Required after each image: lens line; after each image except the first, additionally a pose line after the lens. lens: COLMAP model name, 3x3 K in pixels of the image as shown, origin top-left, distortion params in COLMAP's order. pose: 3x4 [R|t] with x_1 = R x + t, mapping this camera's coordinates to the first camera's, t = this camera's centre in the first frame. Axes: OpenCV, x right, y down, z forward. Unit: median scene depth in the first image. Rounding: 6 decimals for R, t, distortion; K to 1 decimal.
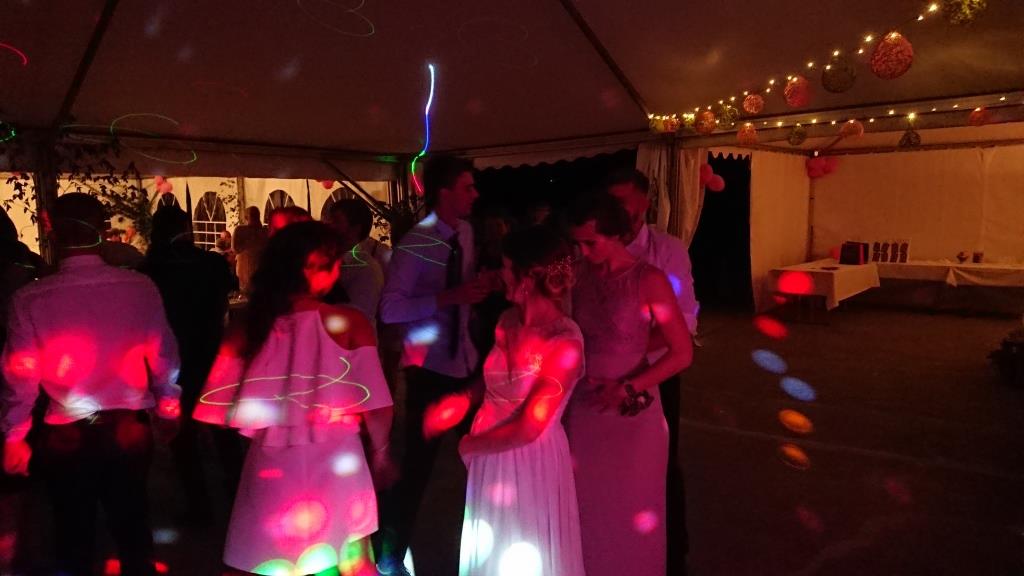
lens RADIAL K [[687.7, 0, 512.0], [0, 687.7, 288.0], [0, 0, 1]] dist [0.179159, -0.227454]
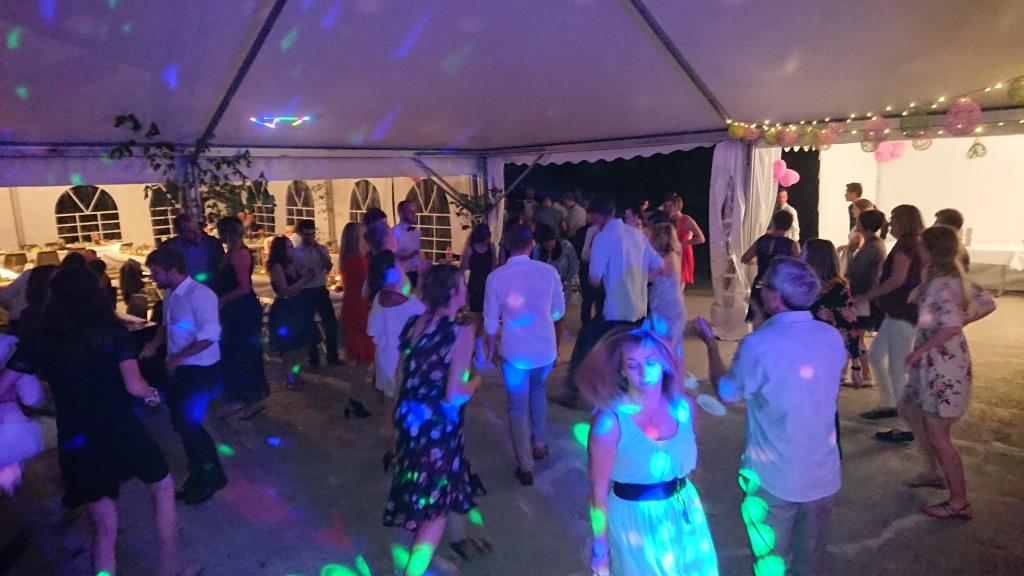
lens RADIAL K [[687.7, 0, 512.0], [0, 687.7, 288.0], [0, 0, 1]] dist [0.179159, -0.227454]
pose [[0.997857, -0.005992, -0.065161, -0.057465], [0.009275, 0.998697, 0.050187, -0.040281], [0.064775, -0.050684, 0.996612, -0.099668]]
